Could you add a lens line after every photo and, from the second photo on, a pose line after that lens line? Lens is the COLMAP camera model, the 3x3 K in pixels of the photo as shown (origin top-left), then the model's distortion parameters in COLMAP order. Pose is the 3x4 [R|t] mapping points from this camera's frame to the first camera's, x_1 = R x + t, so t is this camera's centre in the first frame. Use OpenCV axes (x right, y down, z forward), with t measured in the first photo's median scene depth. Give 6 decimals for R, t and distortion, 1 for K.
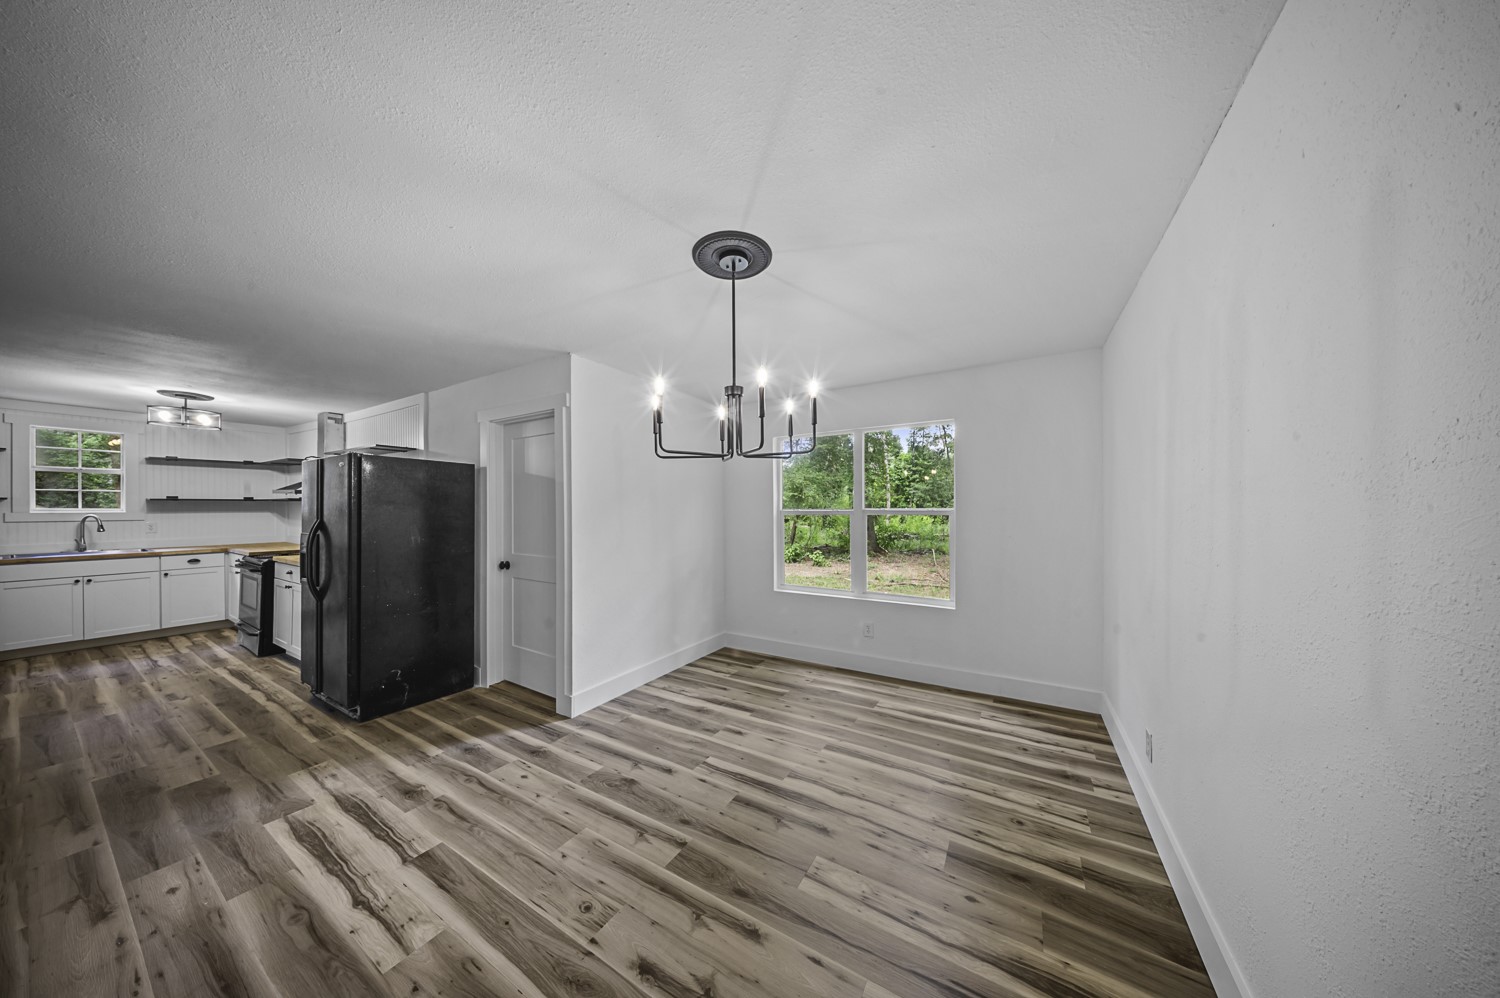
lens RADIAL K [[455.6, 0, 762.5], [0, 455.6, 517.7], [0, 0, 1]] dist [-0.006827, -0.000065]
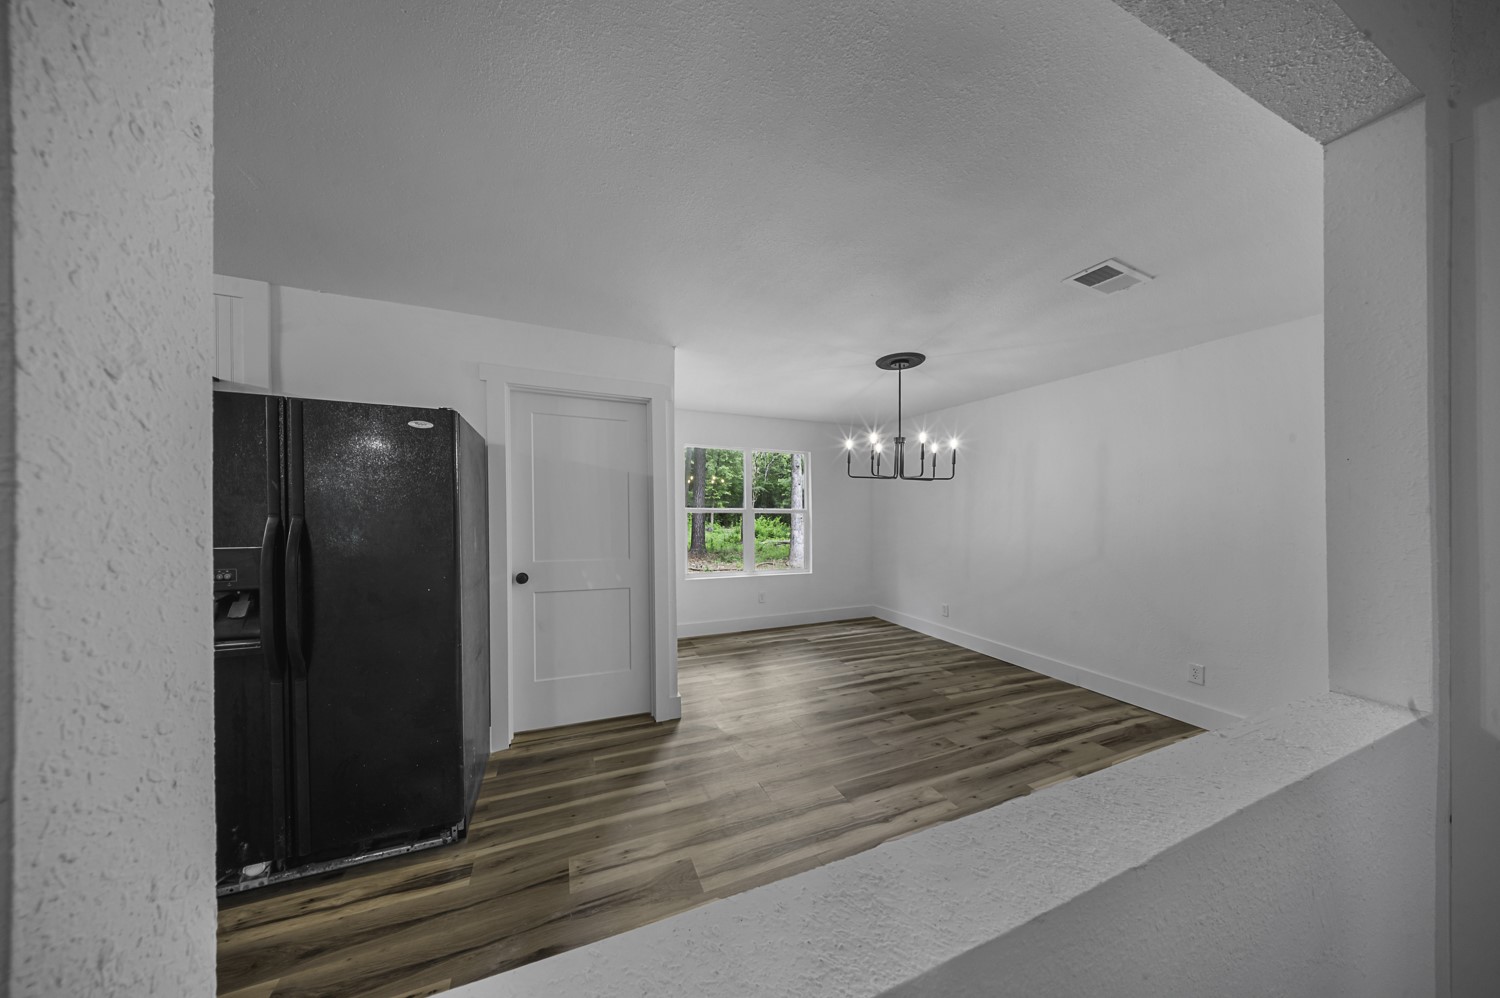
lens RADIAL K [[455.6, 0, 747.0], [0, 455.6, 513.8], [0, 0, 1]] dist [-0.006827, -0.000065]
pose [[0.587053, 0.000331, 0.809549, -1.134119], [0.003932, 0.999987, -0.003260, 0.000943], [-0.809539, 0.005097, 0.587044, 0.298080]]
